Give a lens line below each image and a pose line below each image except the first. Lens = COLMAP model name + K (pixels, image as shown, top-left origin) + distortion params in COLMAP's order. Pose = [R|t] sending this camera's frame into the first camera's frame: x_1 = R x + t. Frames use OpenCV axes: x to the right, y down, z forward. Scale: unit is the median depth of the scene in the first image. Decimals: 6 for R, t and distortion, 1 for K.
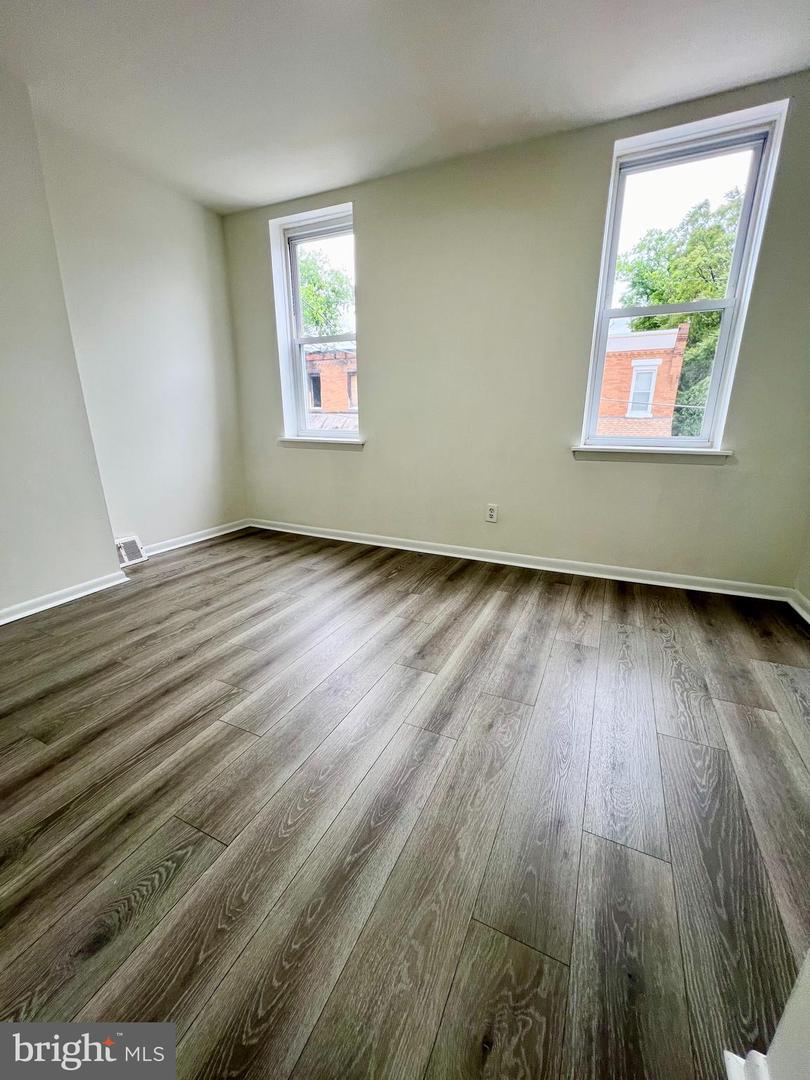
lens RADIAL K [[433.1, 0, 402.9], [0, 433.1, 541.3], [0, 0, 1]] dist [-0.002906, 0.000352]
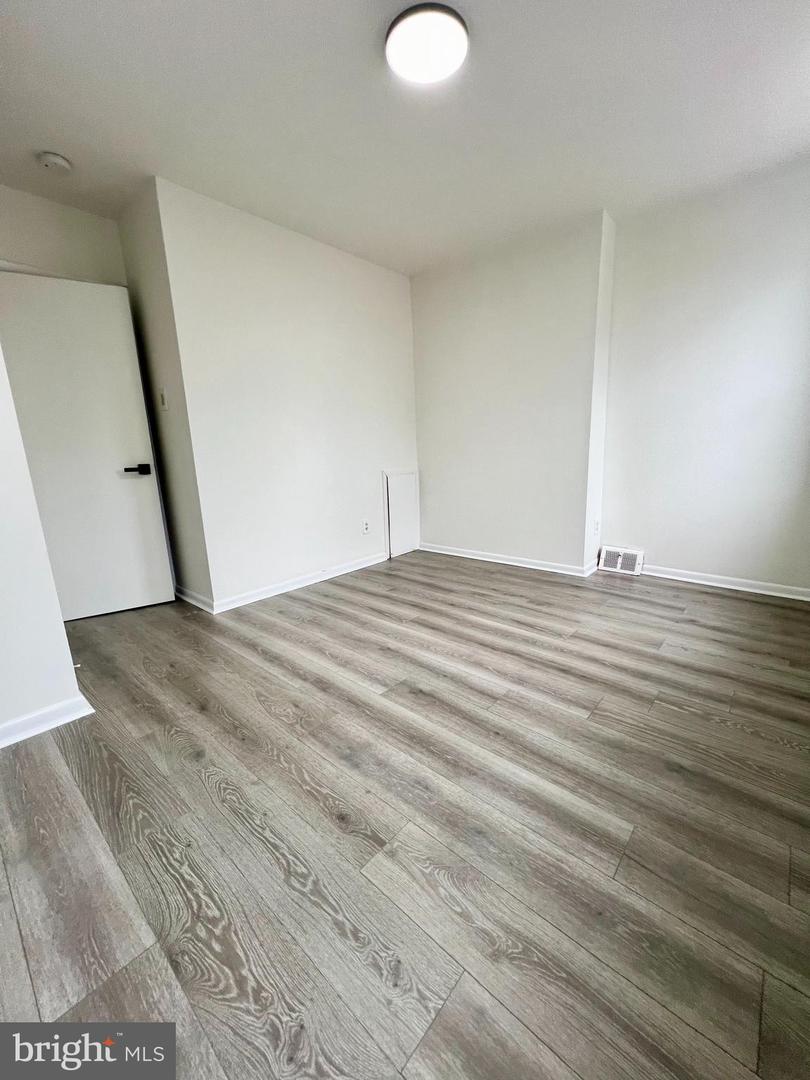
lens RADIAL K [[433.1, 0, 402.9], [0, 433.1, 541.3], [0, 0, 1]] dist [-0.002906, 0.000352]
pose [[-0.275353, 0.215530, -0.936871, 0.737990], [-0.247429, 0.925823, 0.285710, -0.265766], [0.928956, 0.310480, -0.201600, 0.883458]]
